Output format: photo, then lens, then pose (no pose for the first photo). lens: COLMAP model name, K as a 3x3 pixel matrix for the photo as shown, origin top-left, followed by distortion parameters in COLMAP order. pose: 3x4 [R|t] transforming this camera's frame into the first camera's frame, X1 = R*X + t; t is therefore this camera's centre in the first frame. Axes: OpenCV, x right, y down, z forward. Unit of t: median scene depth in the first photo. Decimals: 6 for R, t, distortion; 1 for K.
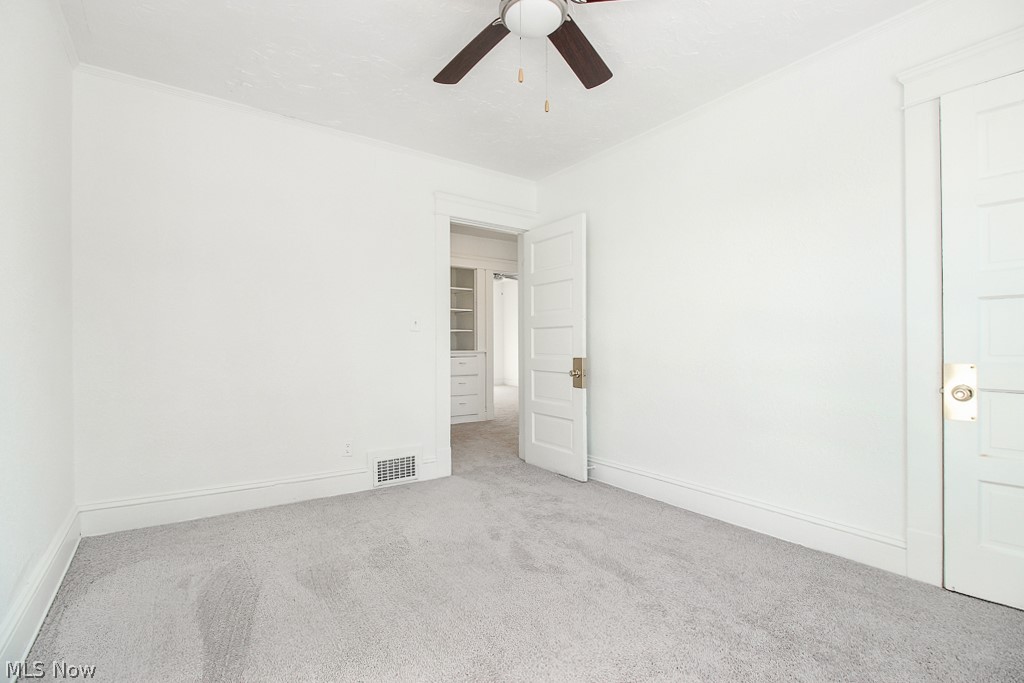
lens RADIAL K [[472.8, 0, 531.4], [0, 472.8, 339.0], [0, 0, 1]] dist [-0.000959, -0.000363]
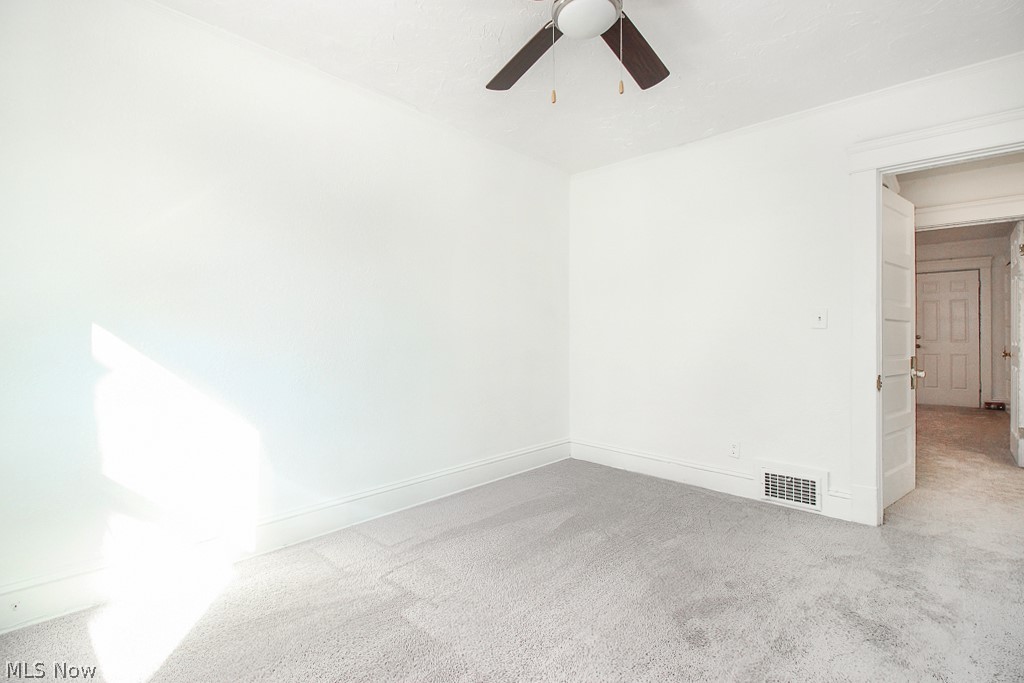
lens RADIAL K [[472.8, 0, 531.4], [0, 472.8, 339.0], [0, 0, 1]] dist [-0.000959, -0.000363]
pose [[0.209001, -0.002963, -0.977911, 0.489867], [-0.000260, 0.999995, -0.003086, 0.004395], [0.977915, 0.000899, 0.208999, 0.378912]]
